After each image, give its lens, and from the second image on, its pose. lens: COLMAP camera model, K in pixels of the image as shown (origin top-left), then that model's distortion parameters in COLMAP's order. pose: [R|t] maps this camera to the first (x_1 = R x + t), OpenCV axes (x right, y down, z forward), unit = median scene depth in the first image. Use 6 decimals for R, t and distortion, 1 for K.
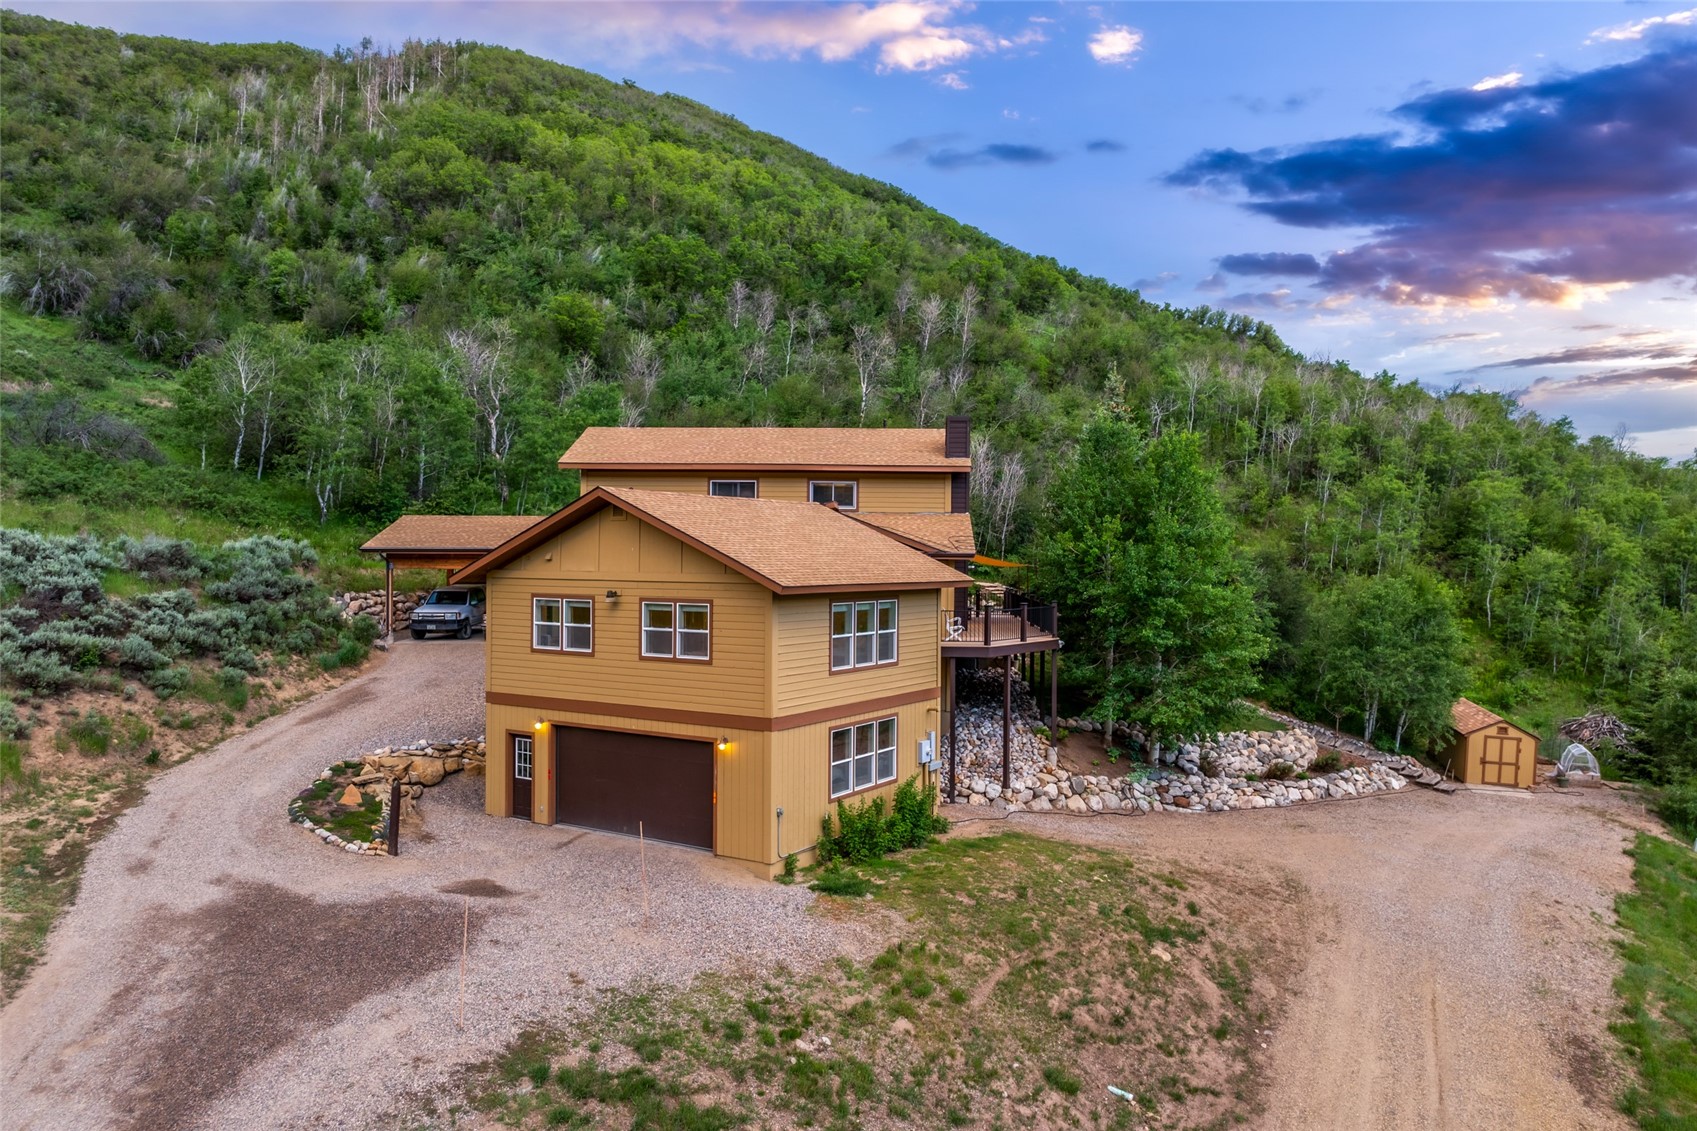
lens RADIAL K [[1213.8, 0, 848.5], [0, 1213.8, 565.5], [0, 0, 1]] dist [-0.051976, 0.023938]
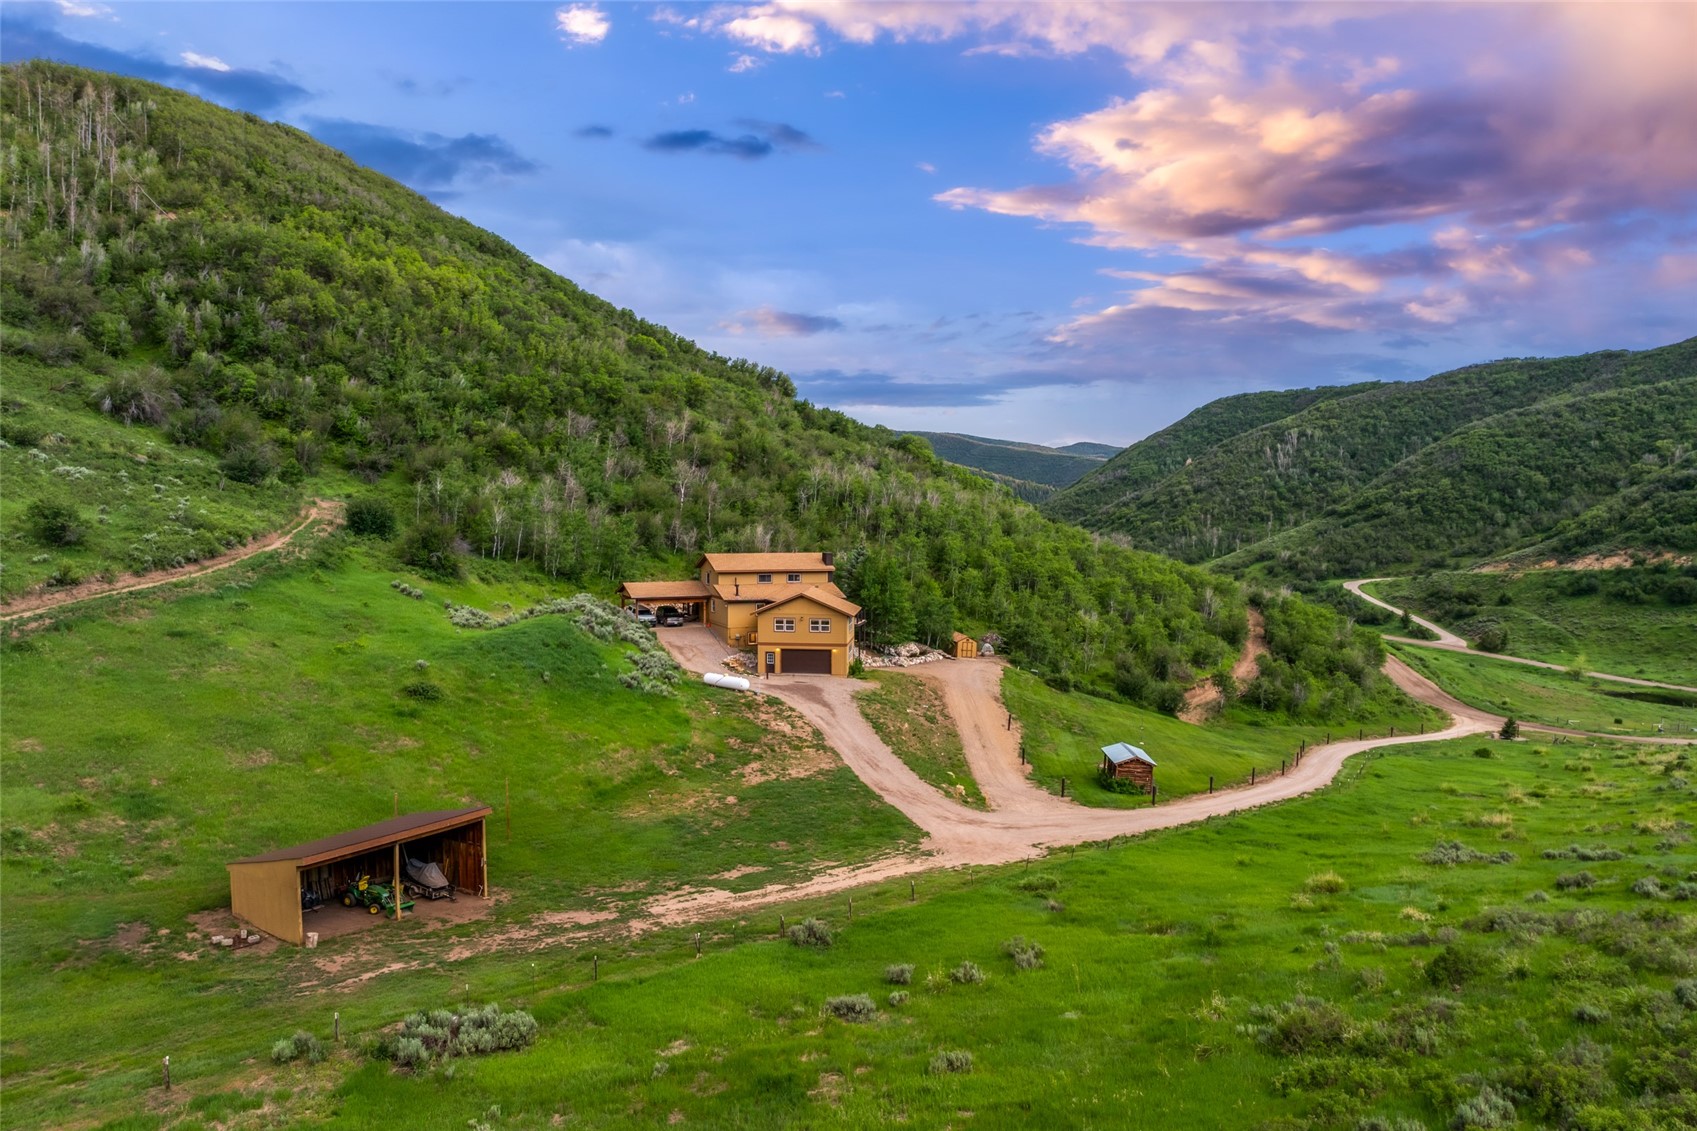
lens RADIAL K [[1213.8, 0, 848.5], [0, 1213.8, 565.5], [0, 0, 1]] dist [-0.051976, 0.023938]
pose [[0.896977, -0.024277, 0.441410, -0.974357], [0.001018, 0.998602, 0.052853, -0.194920], [-0.442076, -0.046958, 0.895748, -1.466175]]
